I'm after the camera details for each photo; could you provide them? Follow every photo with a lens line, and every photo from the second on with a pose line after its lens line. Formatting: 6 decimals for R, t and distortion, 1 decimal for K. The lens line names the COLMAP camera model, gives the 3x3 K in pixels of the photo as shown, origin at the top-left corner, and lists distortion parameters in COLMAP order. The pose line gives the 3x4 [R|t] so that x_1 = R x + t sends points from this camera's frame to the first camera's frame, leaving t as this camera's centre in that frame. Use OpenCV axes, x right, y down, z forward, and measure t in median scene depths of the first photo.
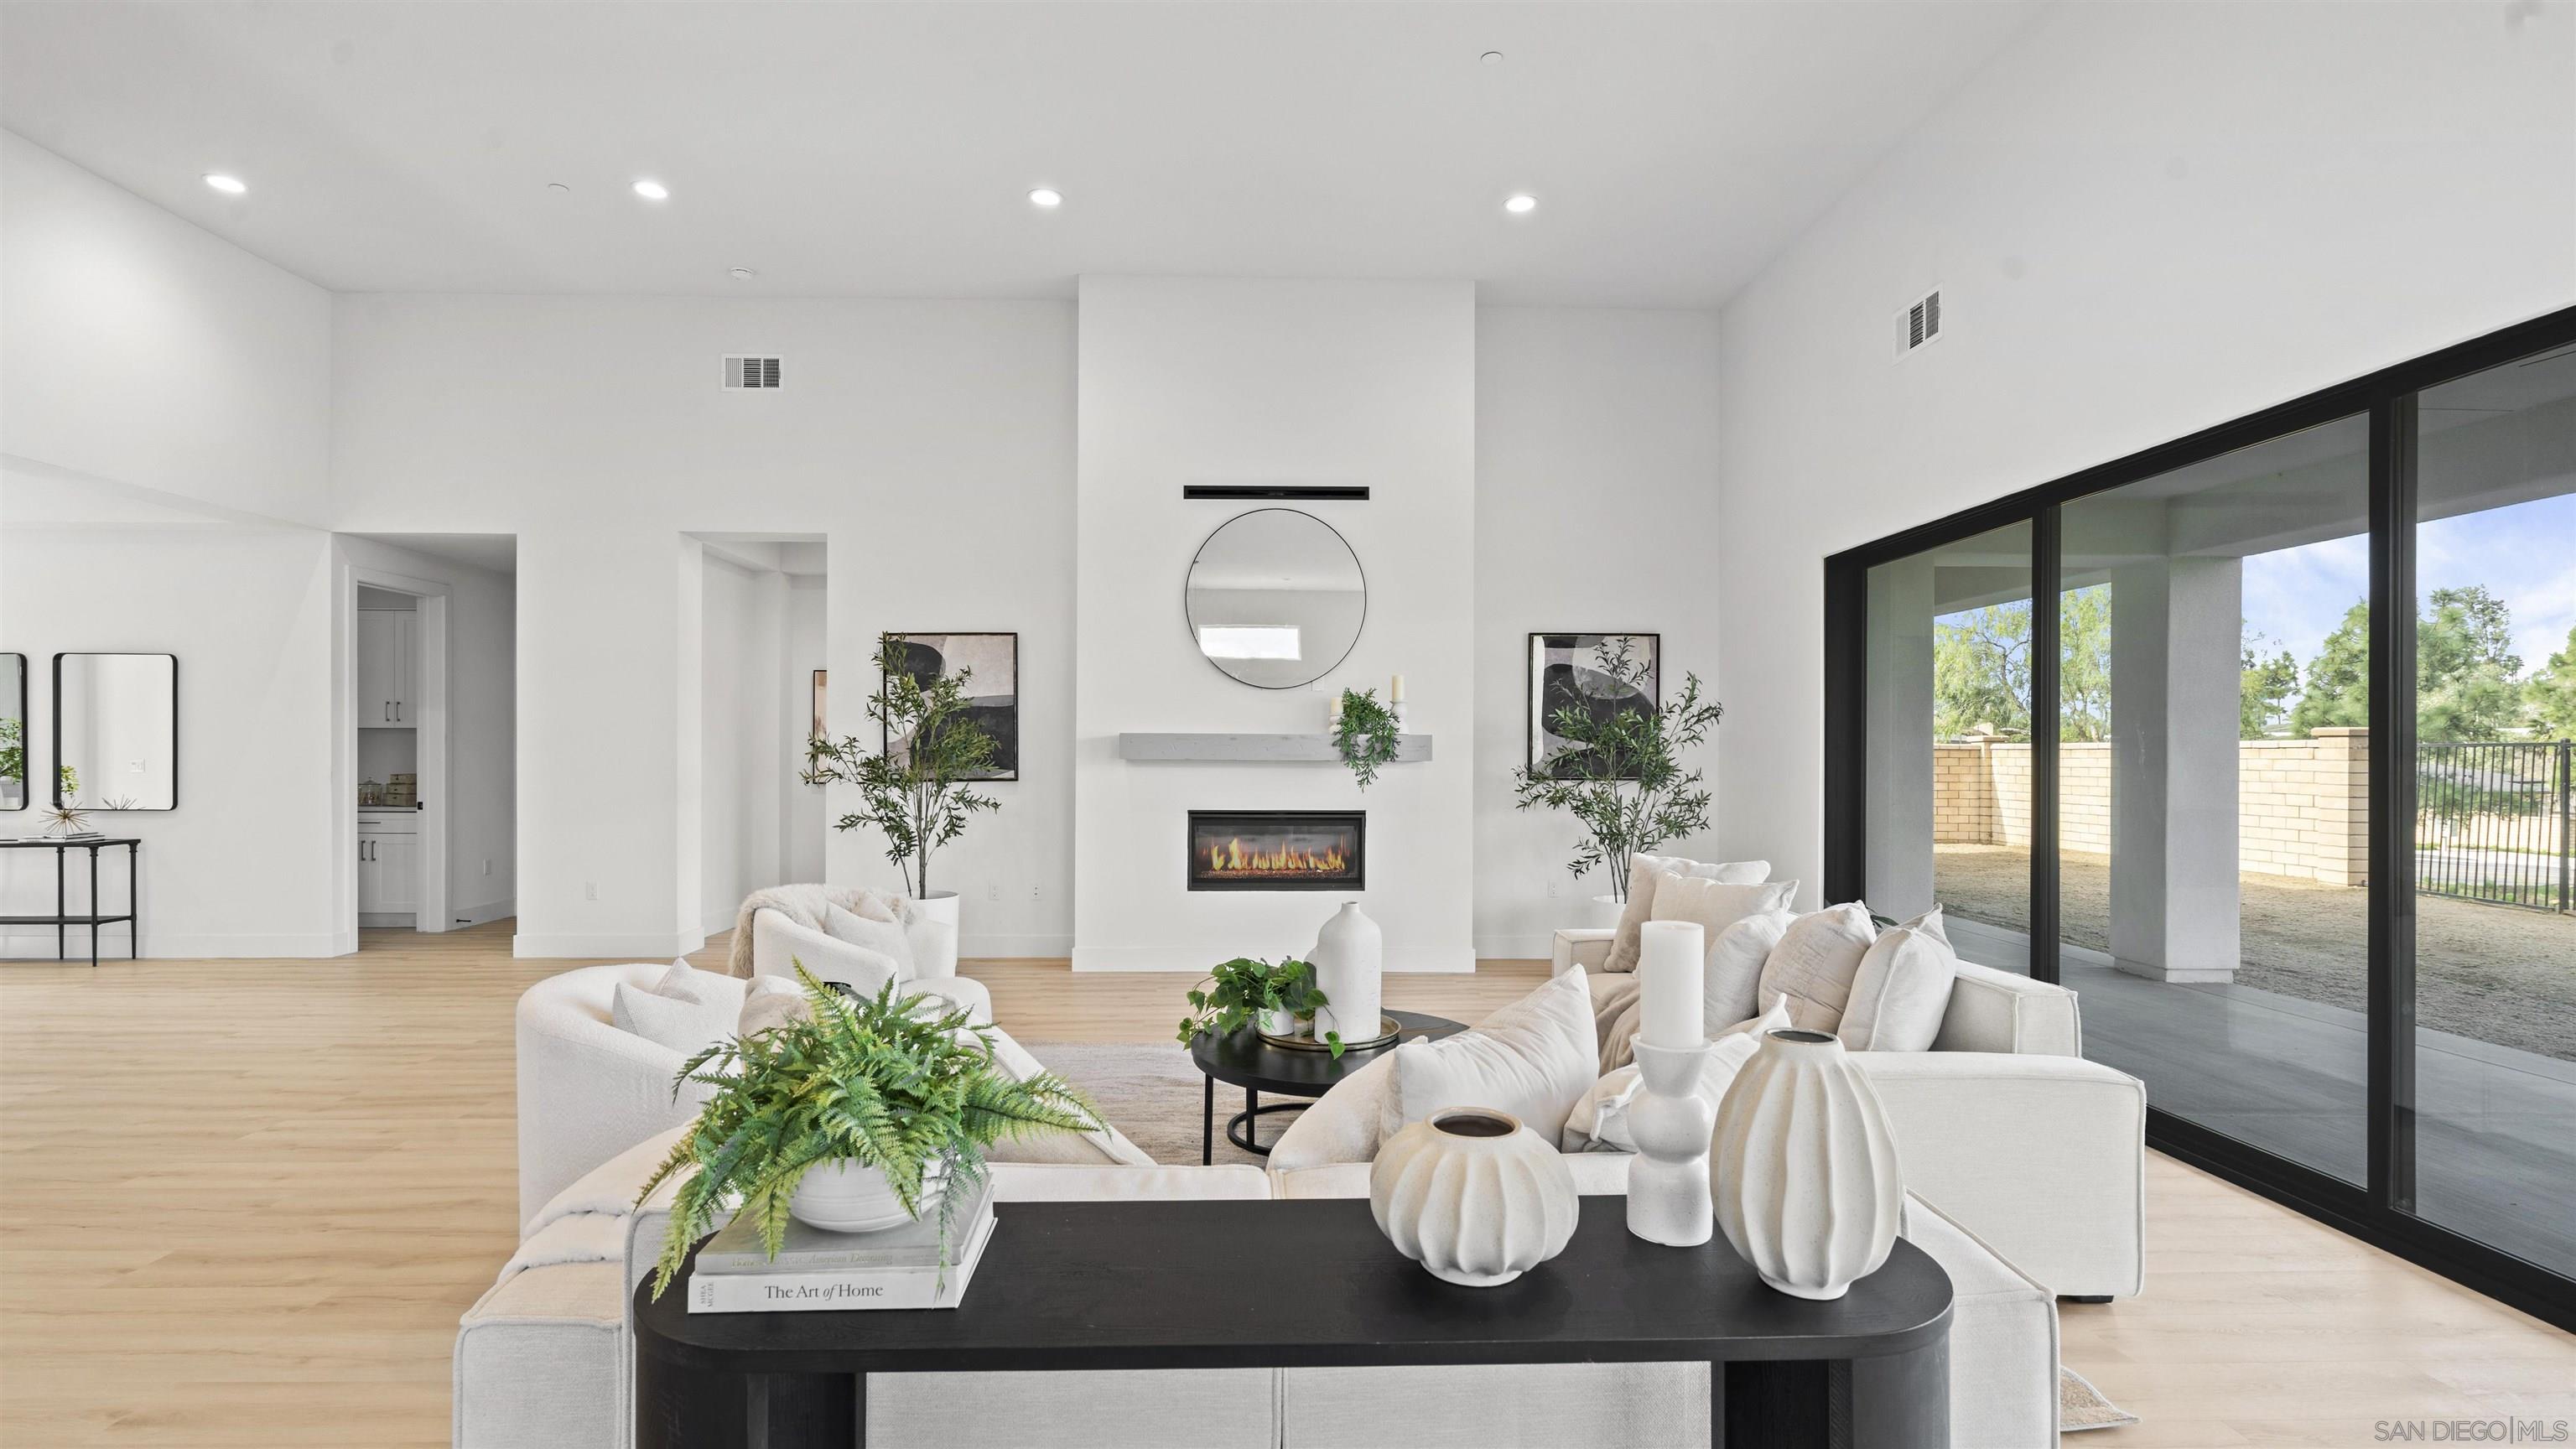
lens RADIAL K [[1179.6, 0, 1292.1], [0, 1179.6, 752.4], [0, 0, 1]] dist [-0.002031, -0.000068]
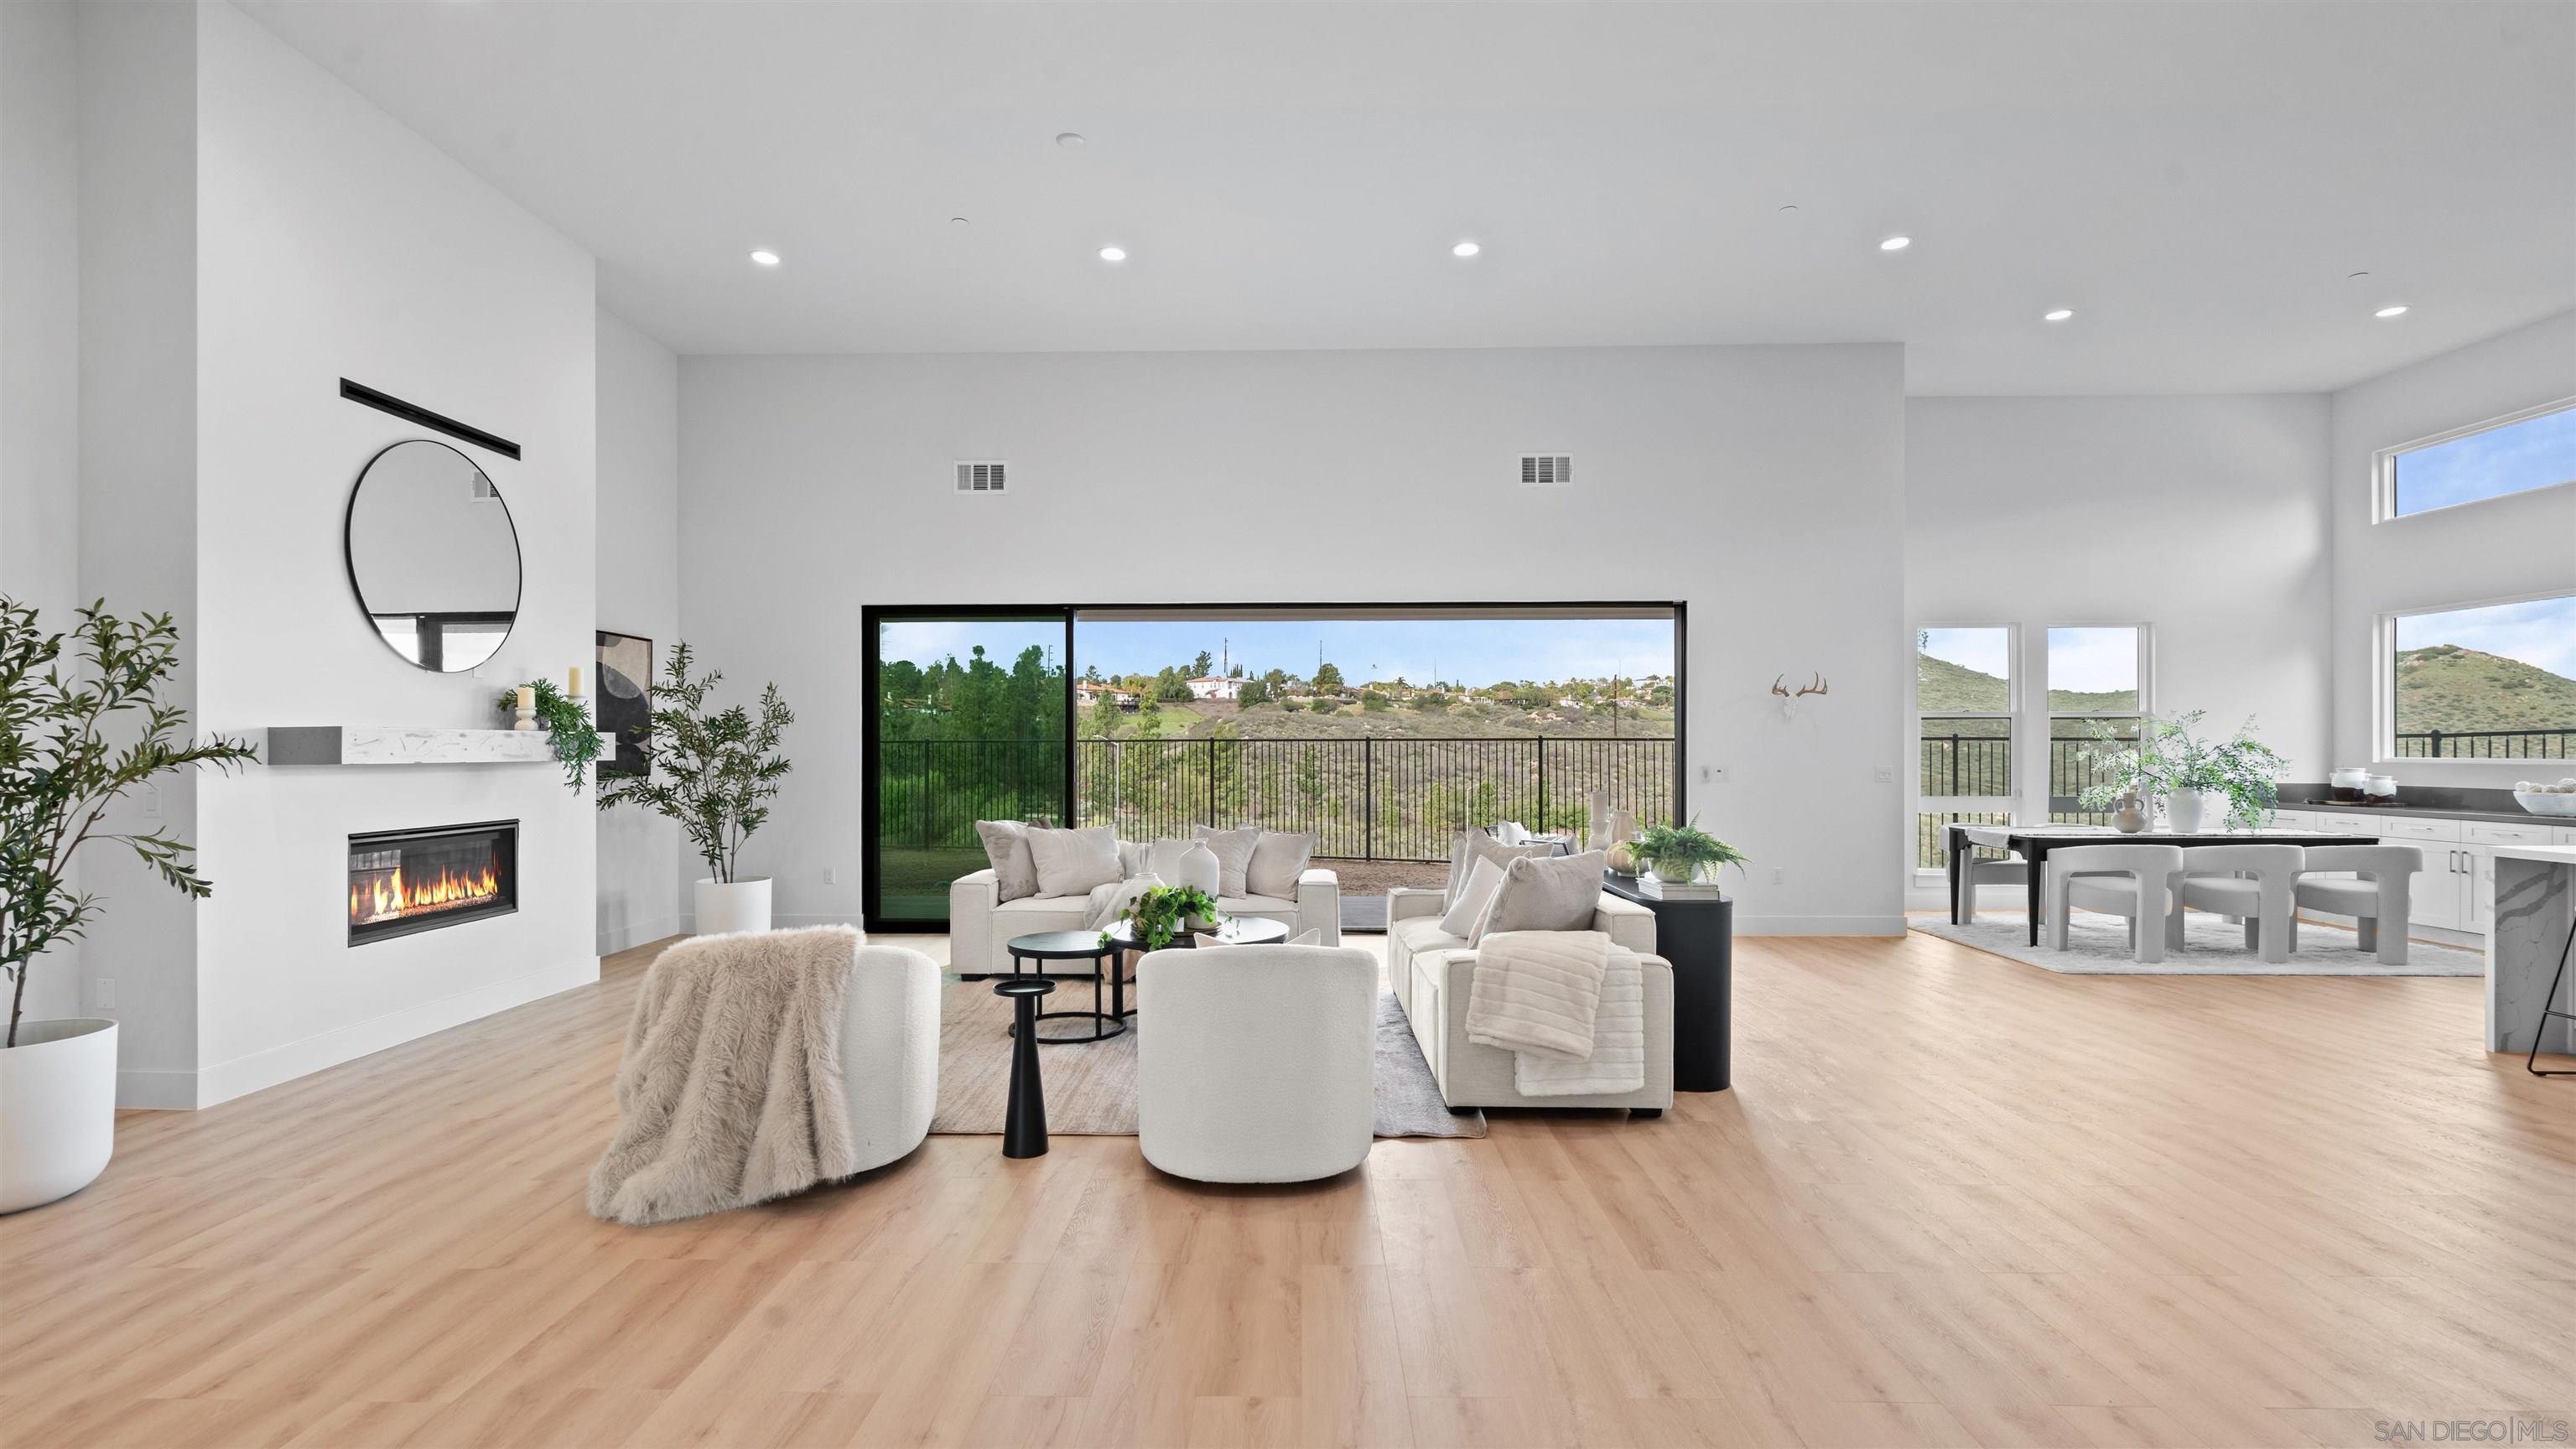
lens RADIAL K [[1154.5, 0, 1289.3], [0, 1154.5, 742.6], [0, 0, 1]] dist [0.001153, 0.000290]
pose [[0.033995, 0.000217, 0.999422, -0.764552], [0.007248, 0.999974, -0.000463, -0.002272], [-0.999396, 0.007259, 0.033993, 0.408795]]
